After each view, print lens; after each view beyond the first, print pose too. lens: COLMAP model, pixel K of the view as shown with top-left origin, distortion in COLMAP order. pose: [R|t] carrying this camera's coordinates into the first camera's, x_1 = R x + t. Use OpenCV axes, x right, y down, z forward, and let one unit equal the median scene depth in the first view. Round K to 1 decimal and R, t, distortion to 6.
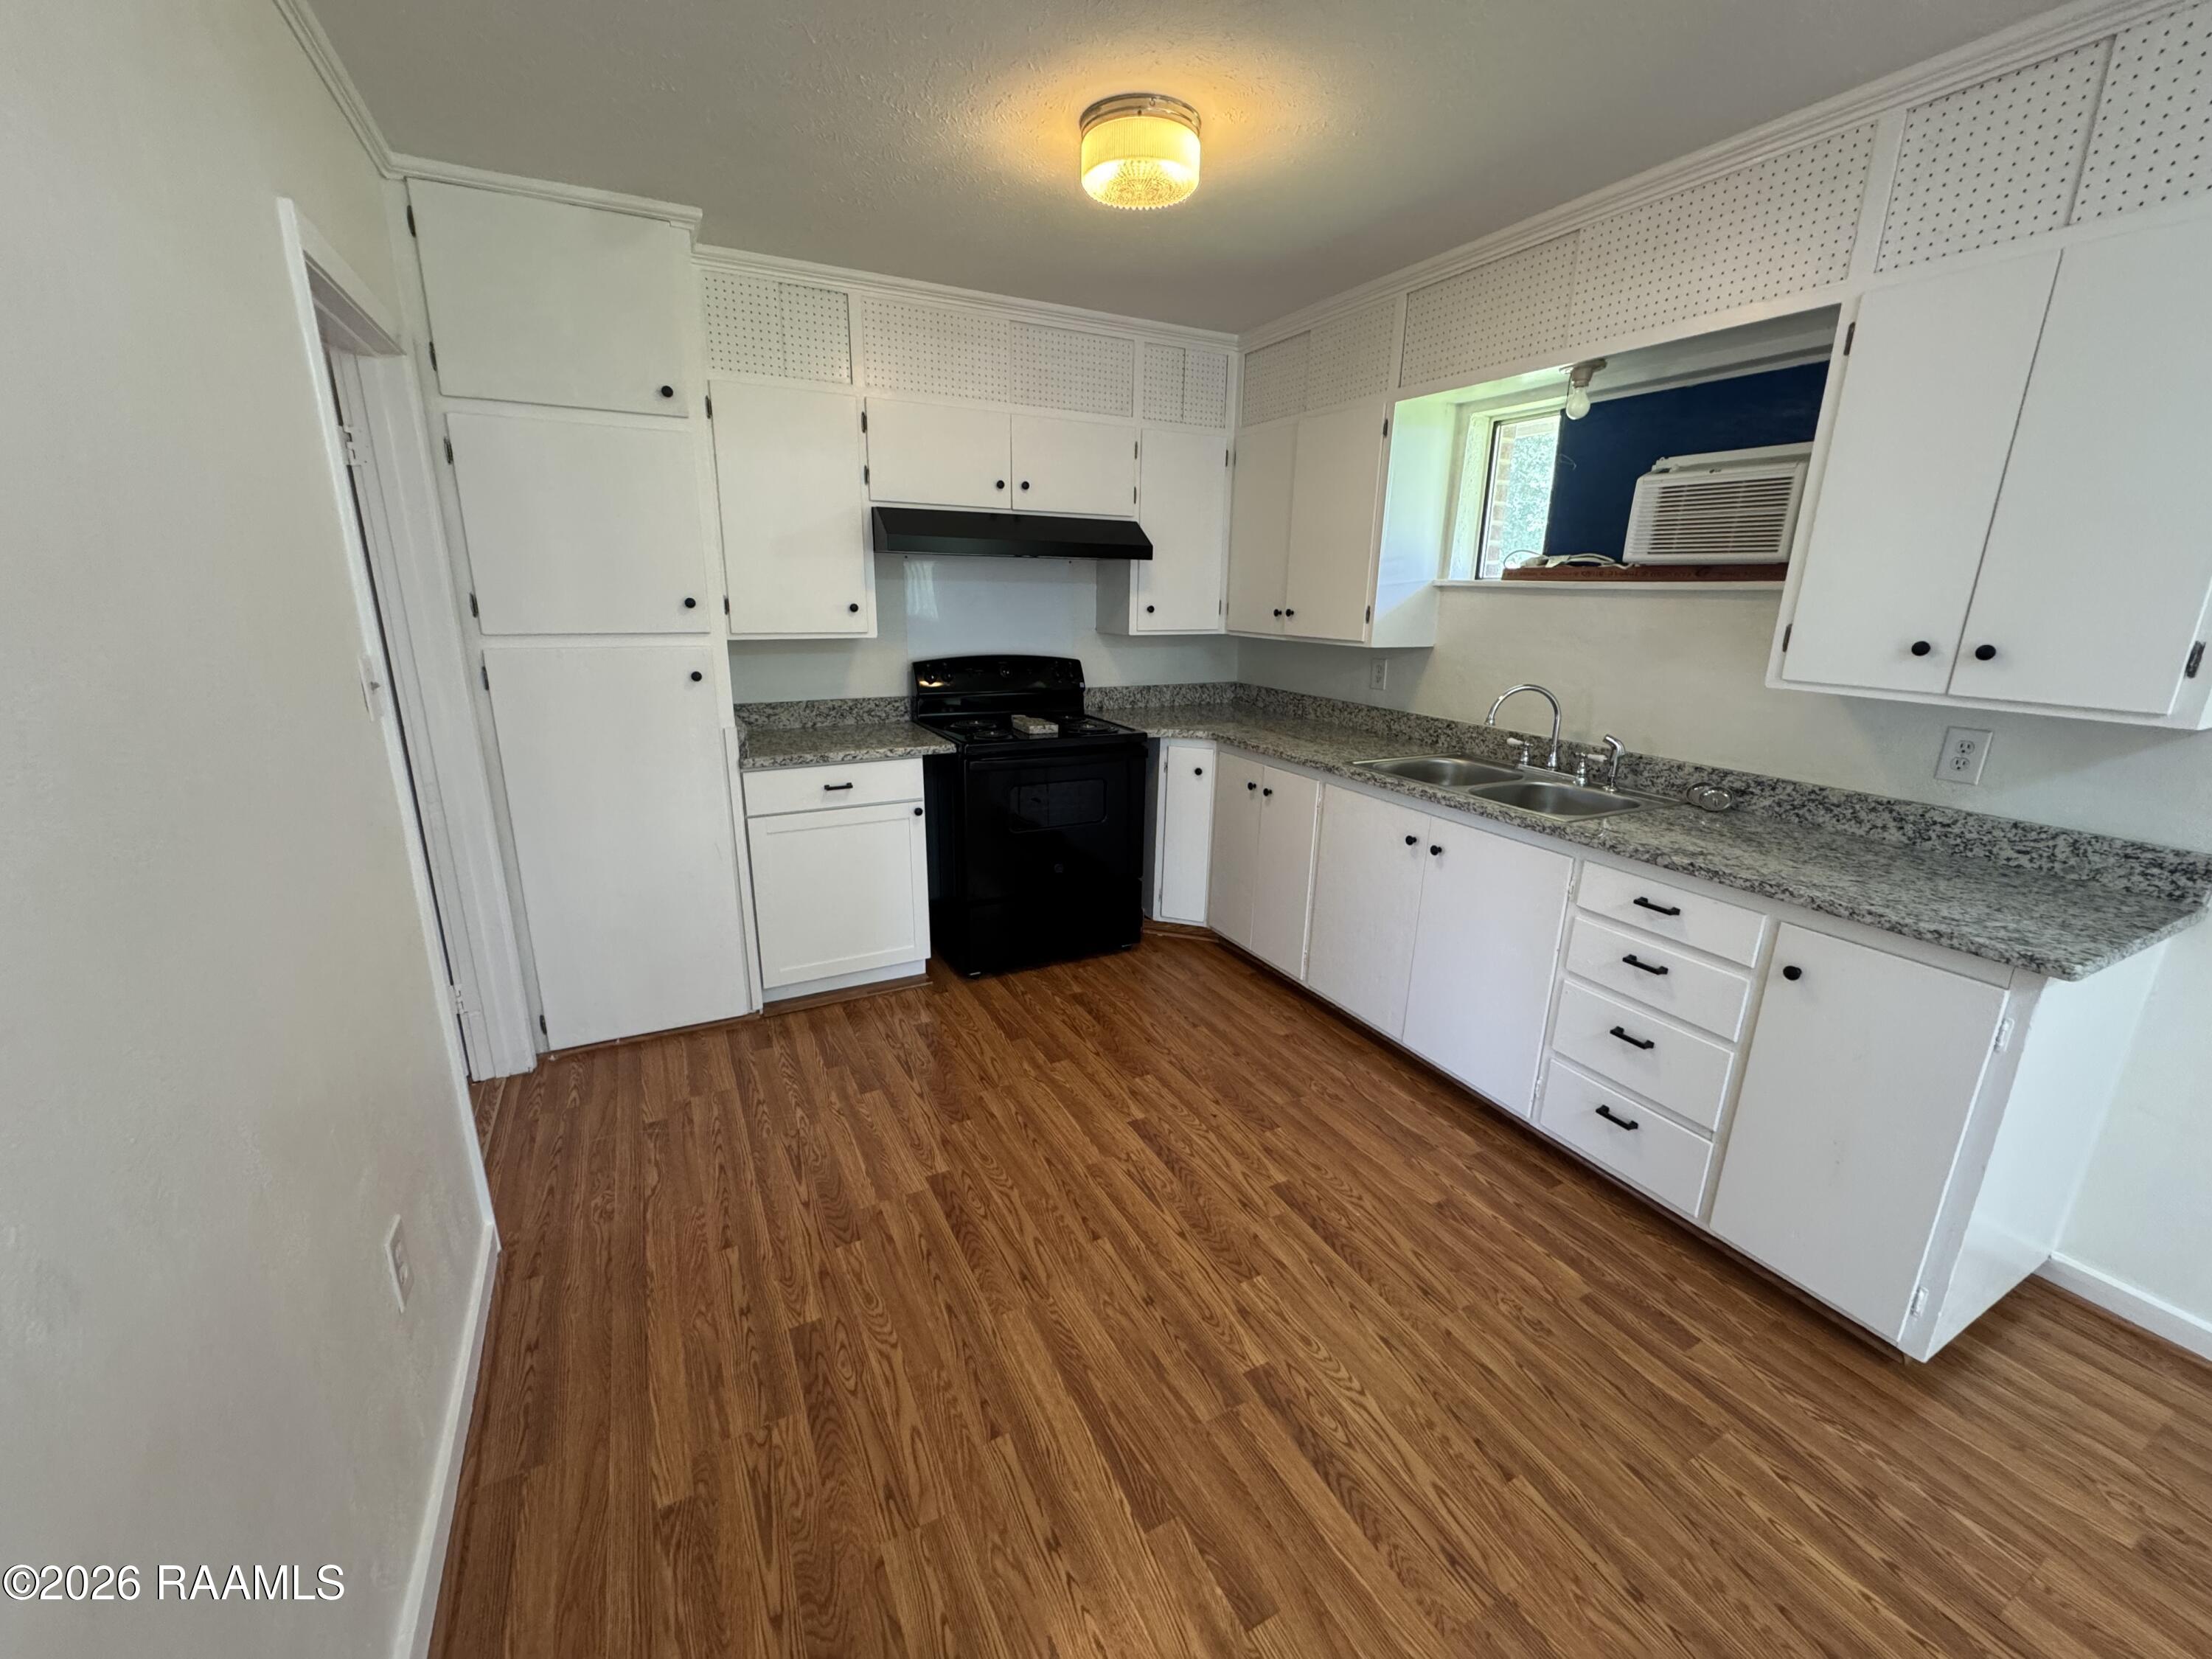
lens RADIAL K [[880.3, 0, 1106.3], [0, 880.3, 823.2], [0, 0, 1]] dist [-0.005146, 0.000704]
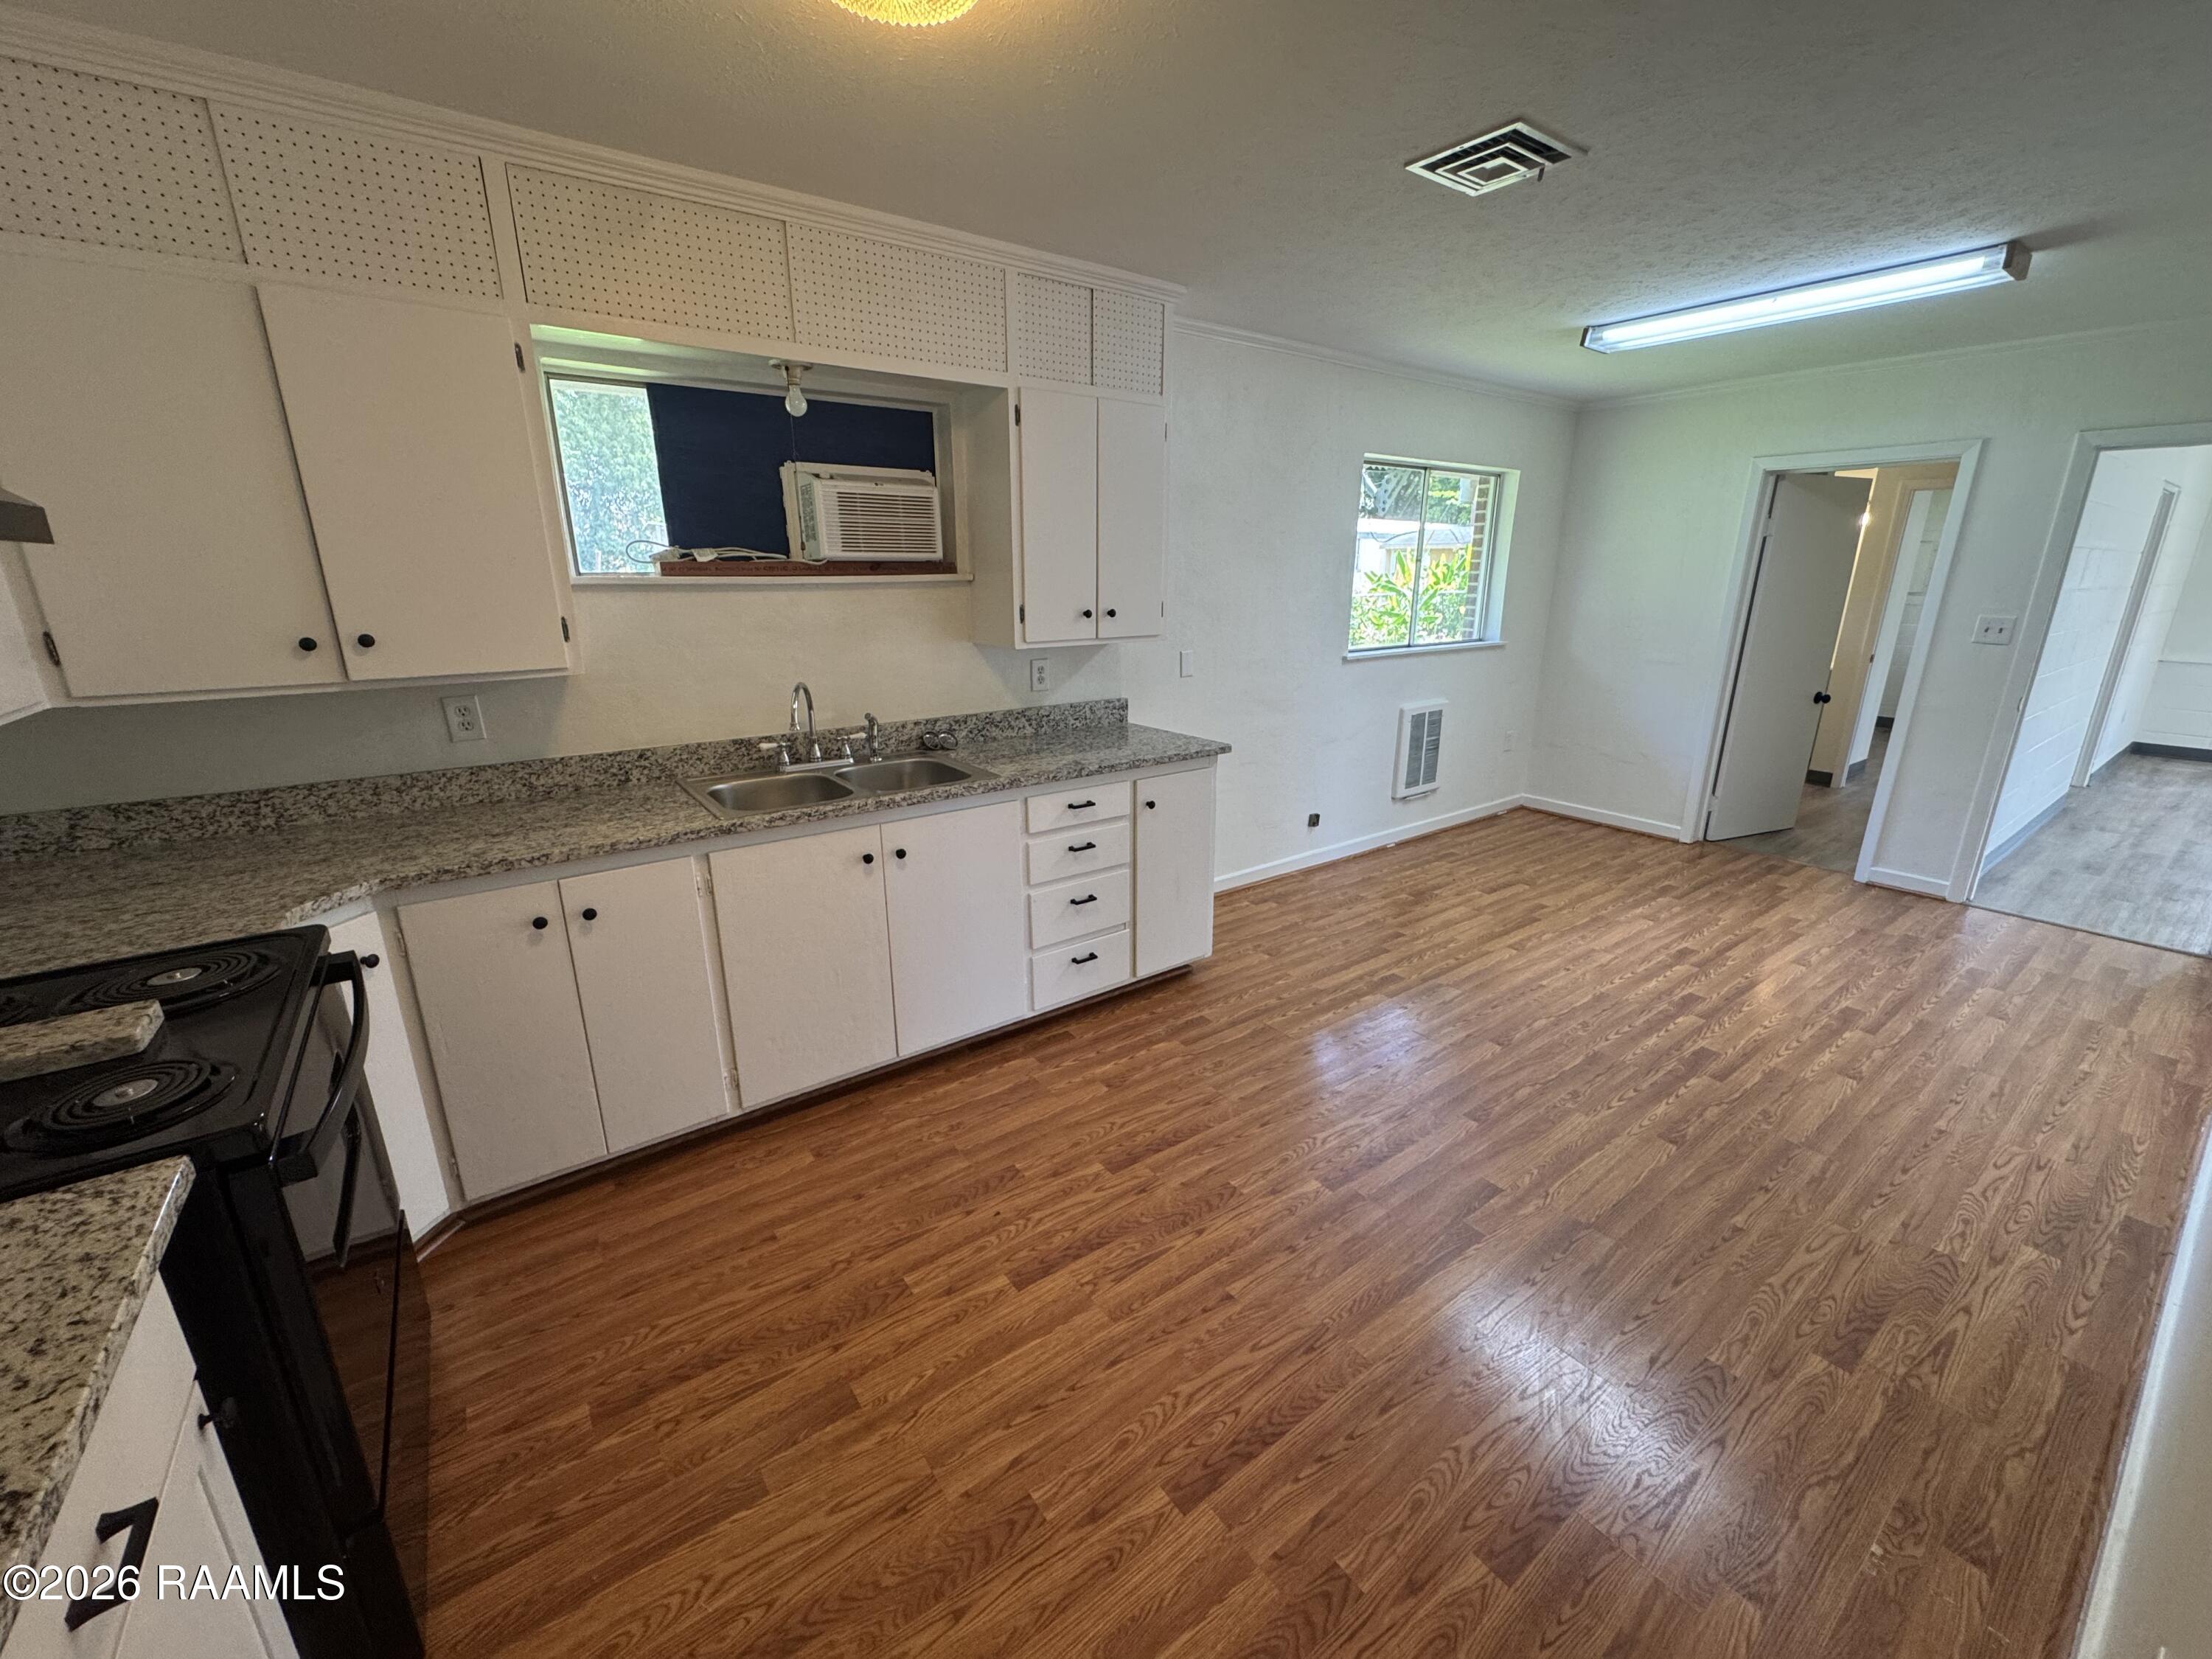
lens RADIAL K [[880.3, 0, 1108.5], [0, 880.3, 824.7], [0, 0, 1]] dist [-0.005146, 0.000704]
pose [[-0.153867, -0.291005, 0.944268, -0.613591], [0.257692, 0.910758, 0.322668, -0.270046], [-0.953897, 0.292978, -0.065146, 0.872895]]
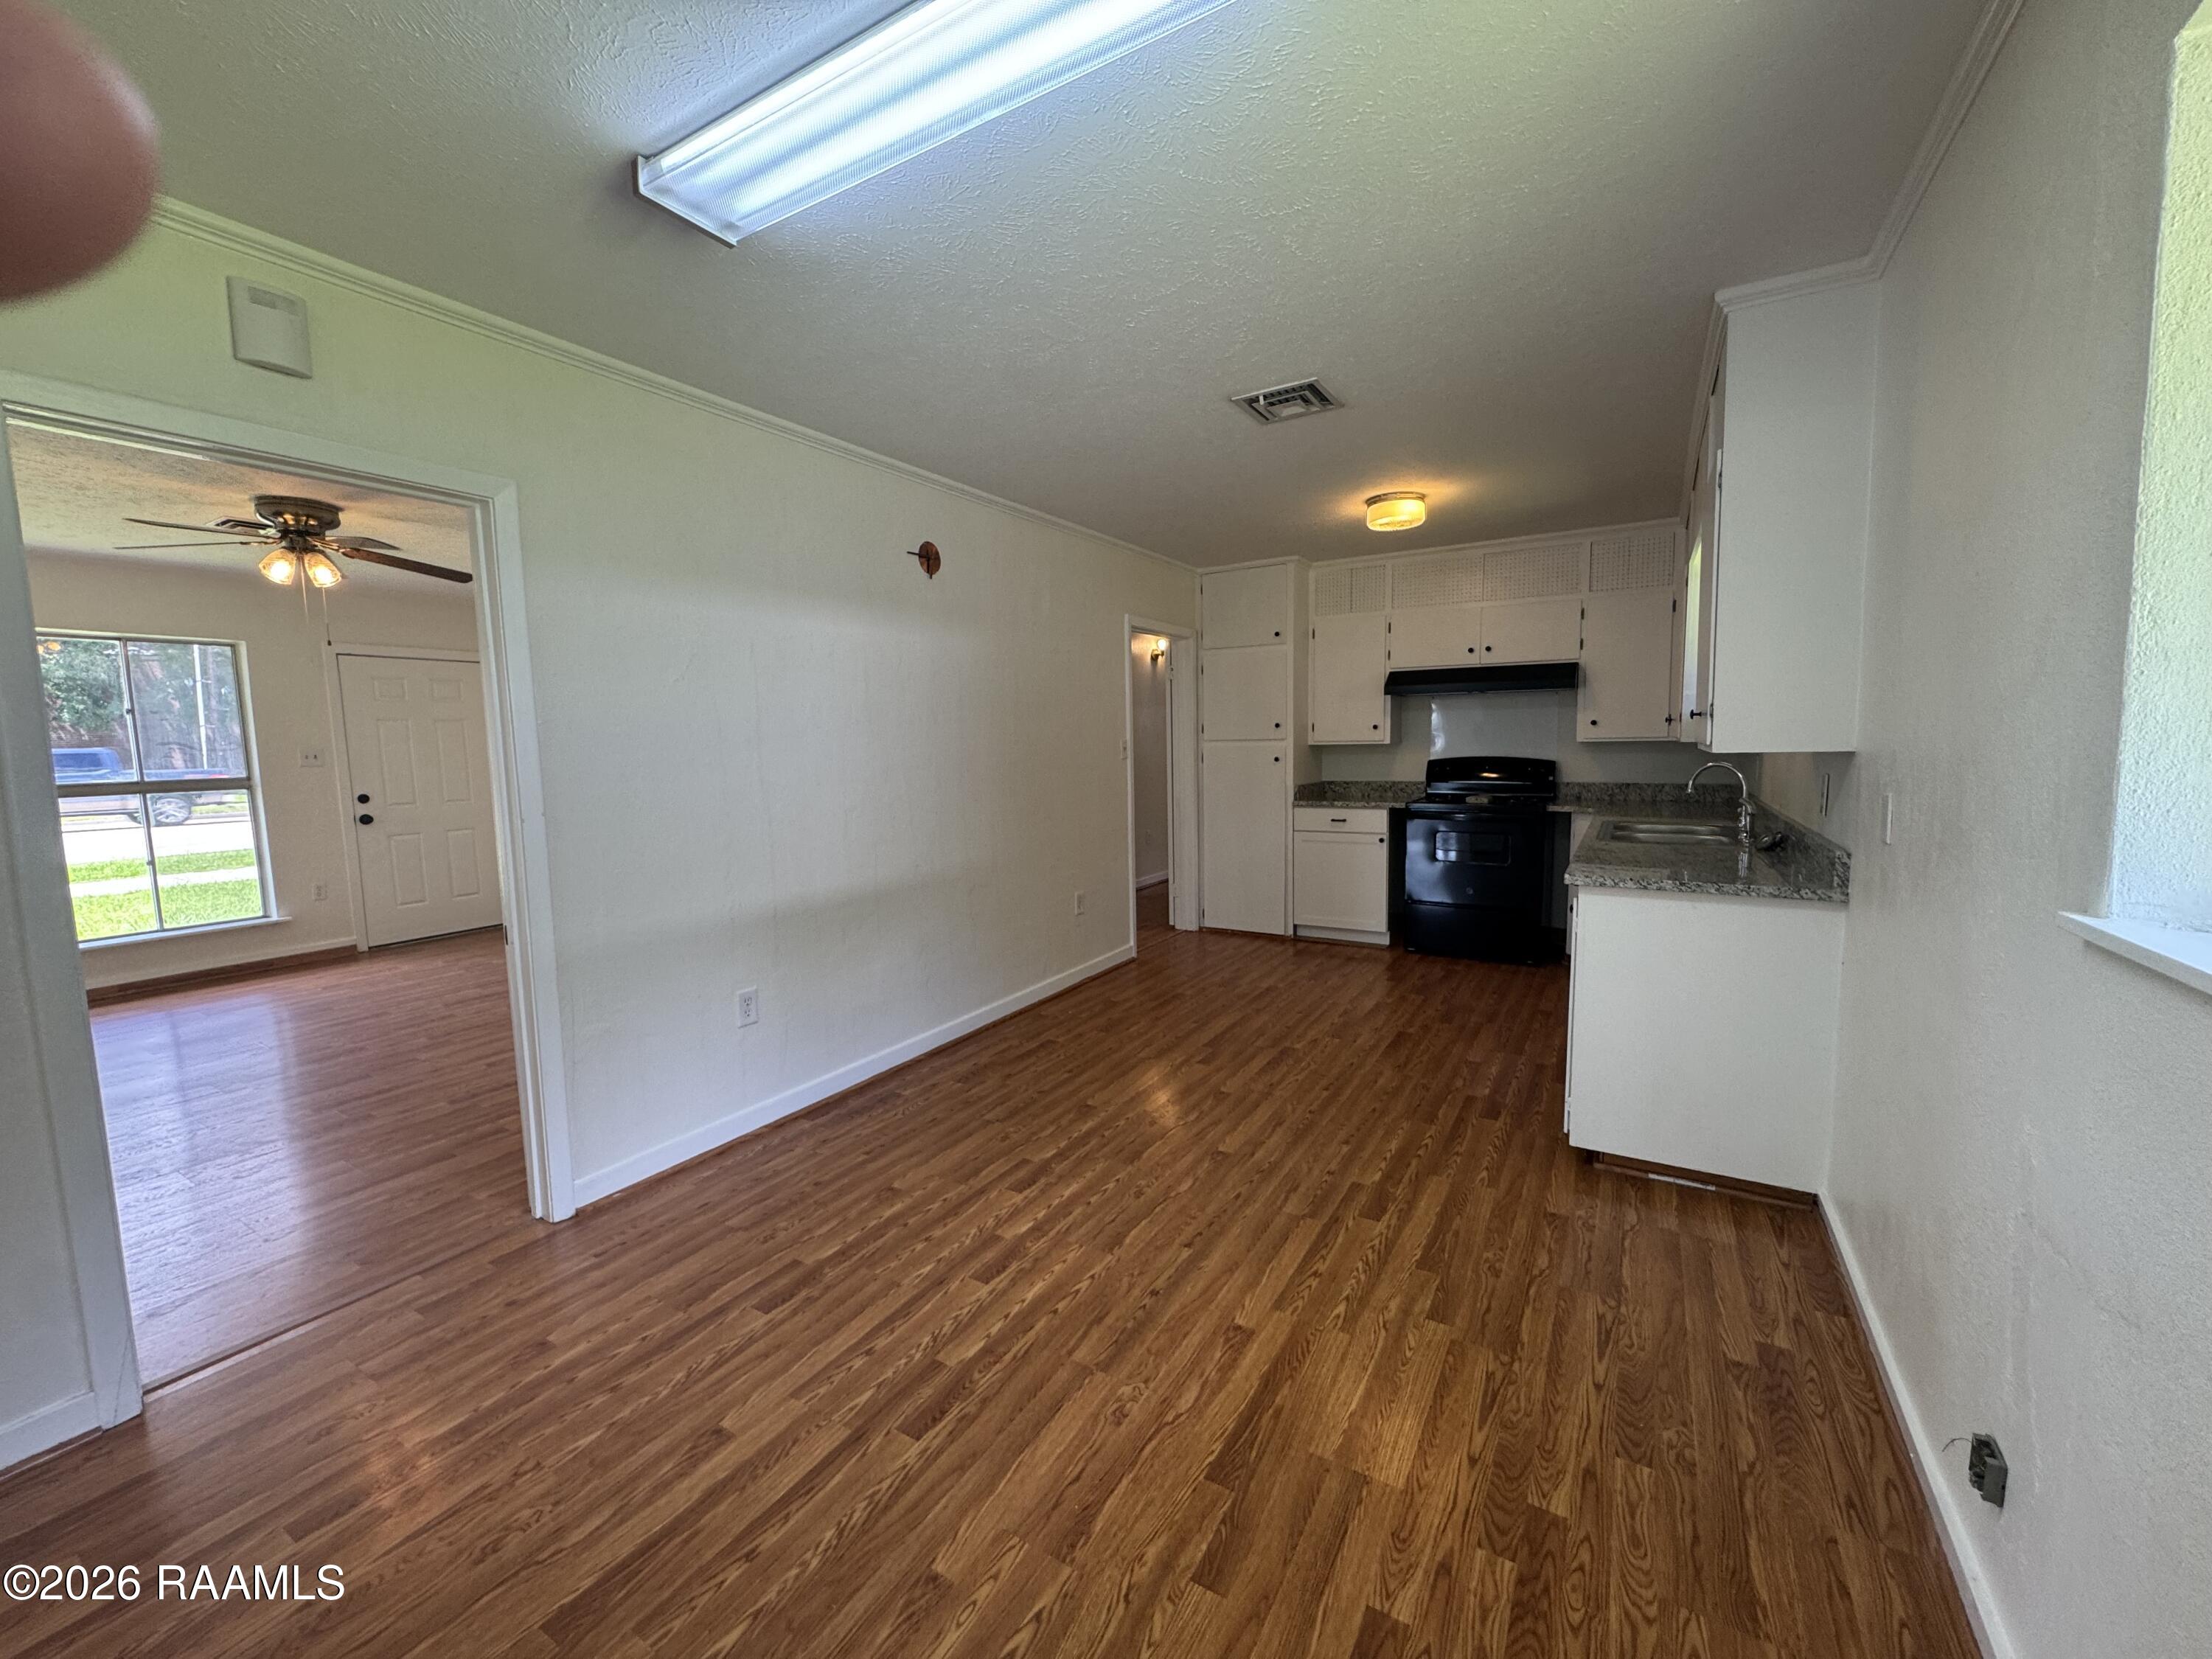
lens RADIAL K [[880.3, 0, 1107.2], [0, 880.3, 823.5], [0, 0, 1]] dist [-0.005146, 0.000704]
pose [[0.520772, 0.056448, -0.851827, 1.253216], [-0.197449, 0.978720, -0.055856, 0.202413], [0.830548, 0.197281, 0.520836, -0.453990]]
